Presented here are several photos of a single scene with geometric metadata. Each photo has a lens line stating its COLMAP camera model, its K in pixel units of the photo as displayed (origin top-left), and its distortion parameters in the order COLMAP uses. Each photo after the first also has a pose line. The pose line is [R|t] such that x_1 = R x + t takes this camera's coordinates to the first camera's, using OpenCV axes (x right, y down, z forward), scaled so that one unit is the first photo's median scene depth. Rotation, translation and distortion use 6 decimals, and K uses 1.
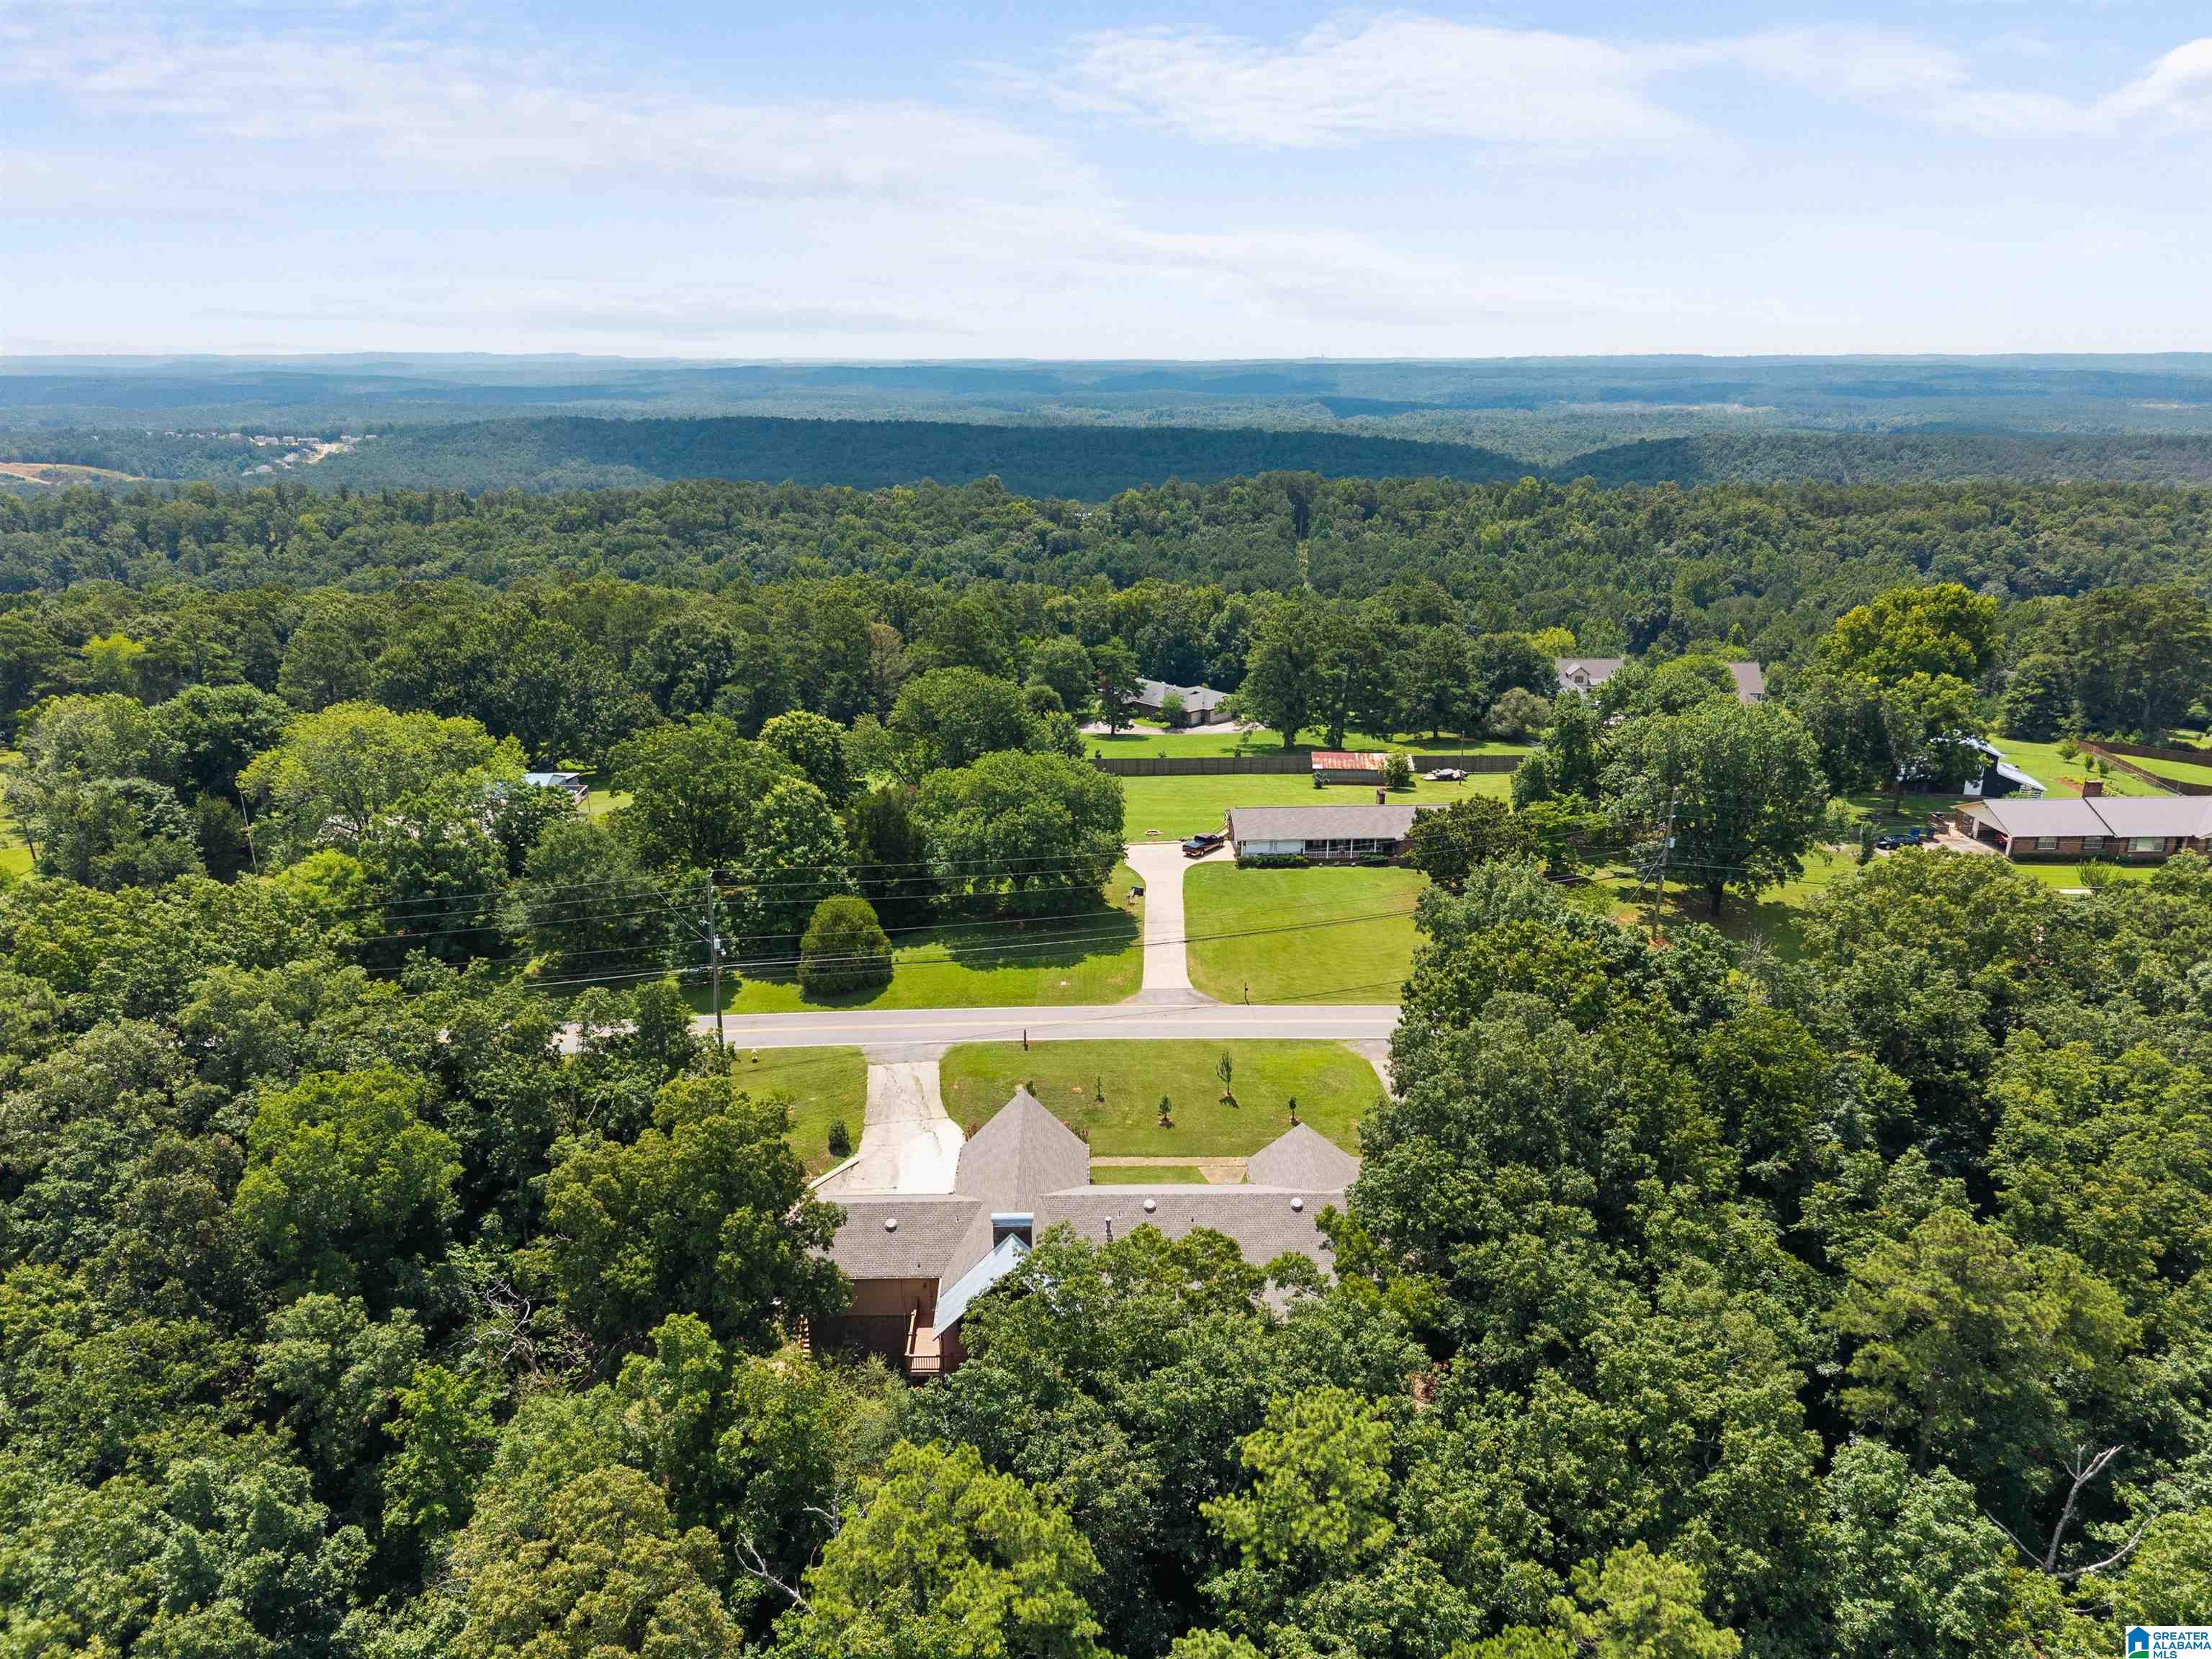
lens RADIAL K [[1494.7, 0, 1065.9], [0, 1494.7, 830.4], [0, 0, 1]] dist [0.010399, -0.001070]
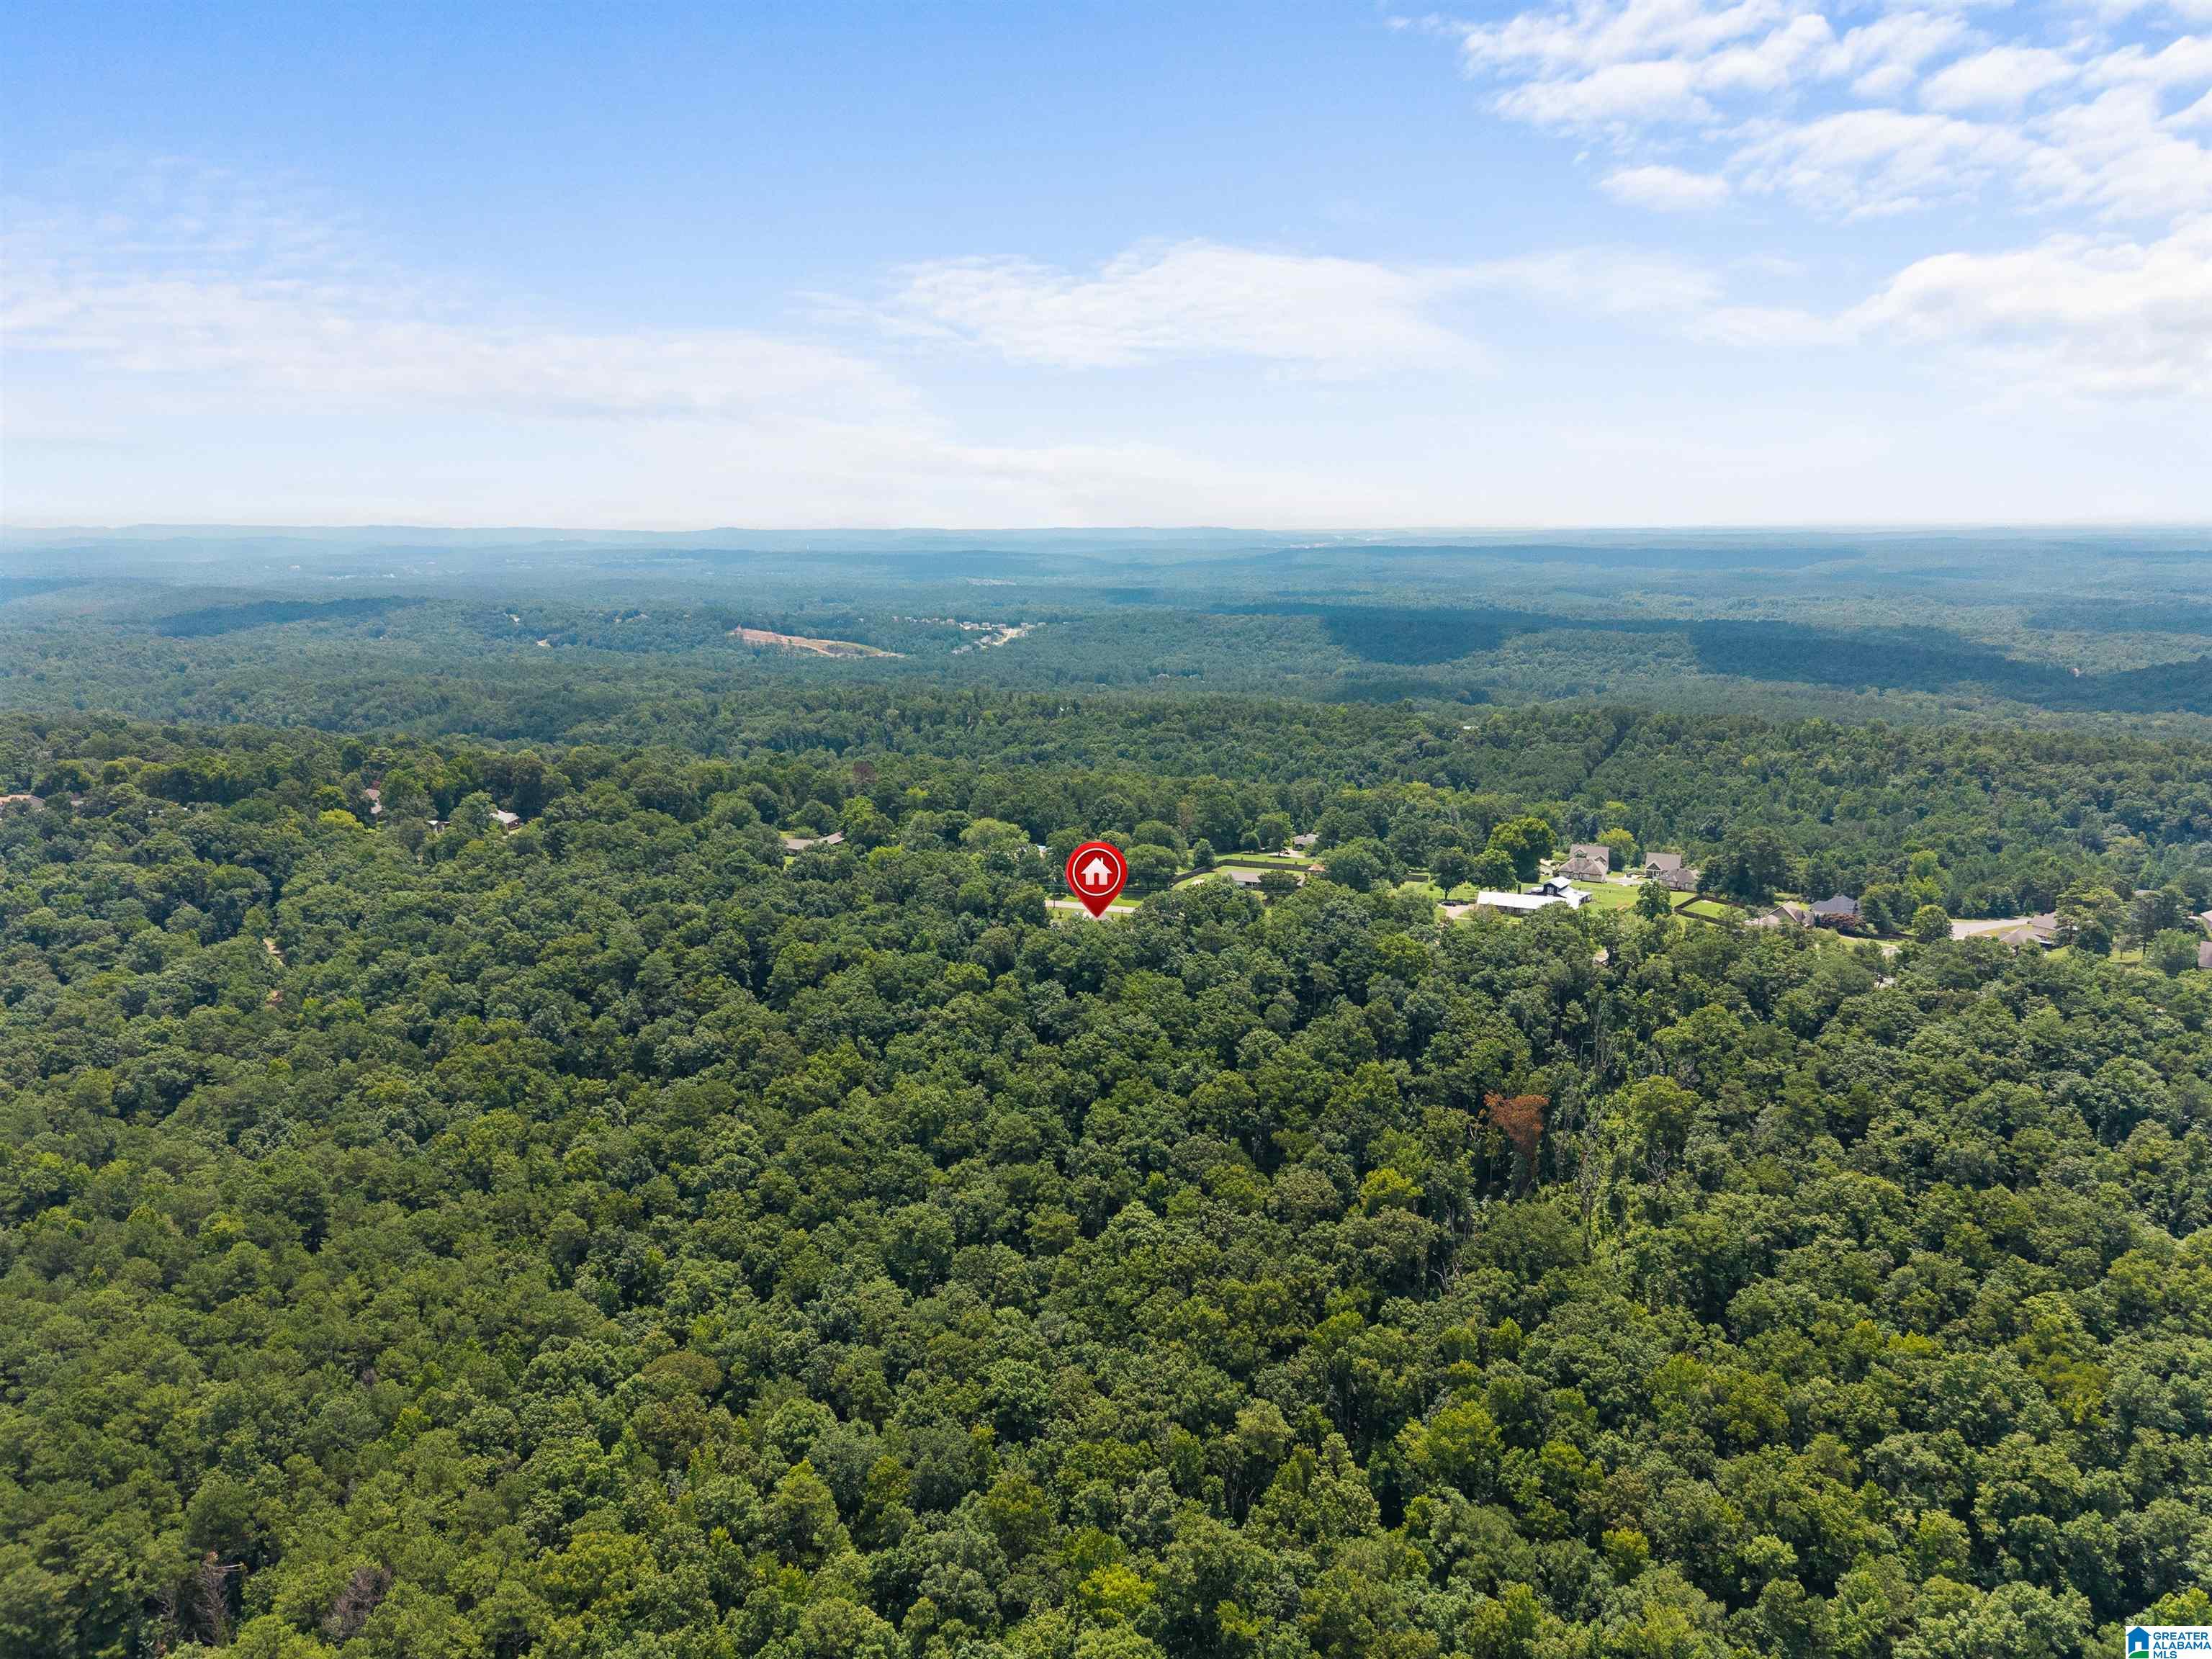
lens RADIAL K [[1494.7, 0, 1065.9], [0, 1494.7, 830.4], [0, 0, 1]] dist [0.010399, -0.001070]
pose [[0.915951, 0.075881, -0.394052, 0.248103], [-0.115433, 0.990278, -0.077623, 0.045148], [0.384330, 0.116586, 0.915805, -0.494033]]
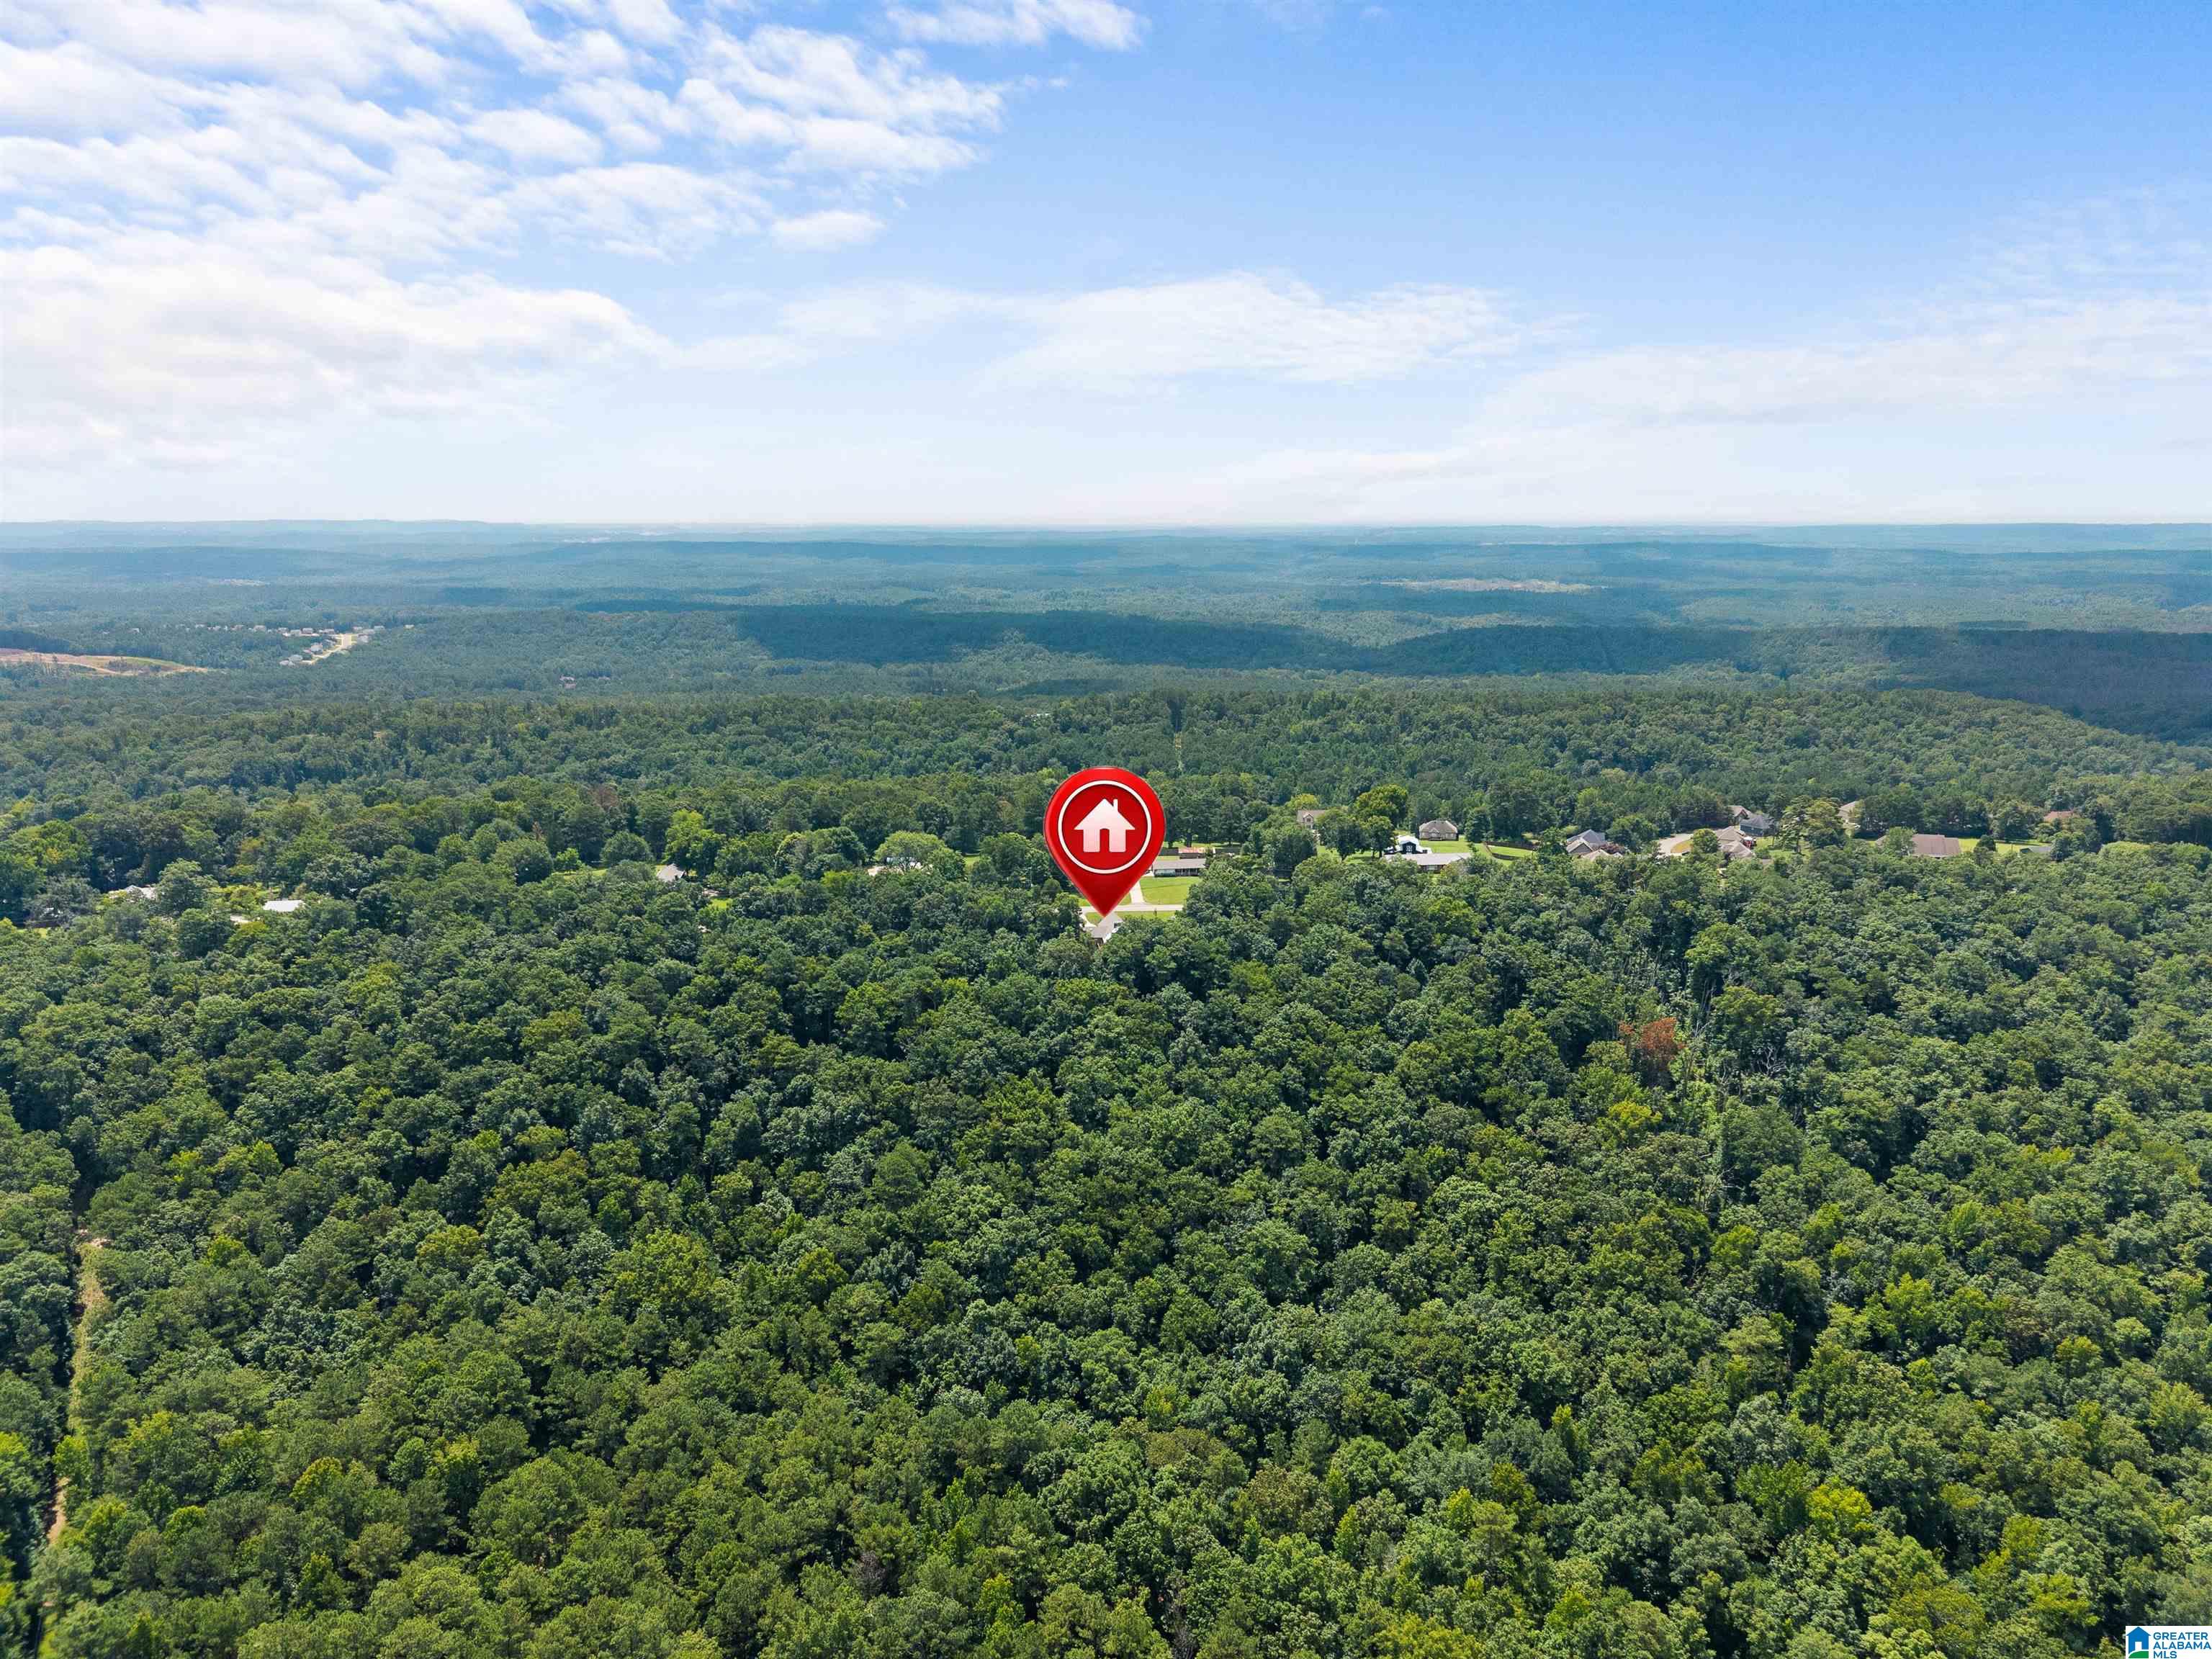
lens RADIAL K [[1494.7, 0, 1065.9], [0, 1494.7, 830.4], [0, 0, 1]] dist [0.010399, -0.001070]
pose [[0.997097, -0.014137, 0.074814, -0.075706], [0.021479, 0.994929, -0.098259, 0.055775], [-0.073046, 0.099581, 0.992345, -0.525192]]
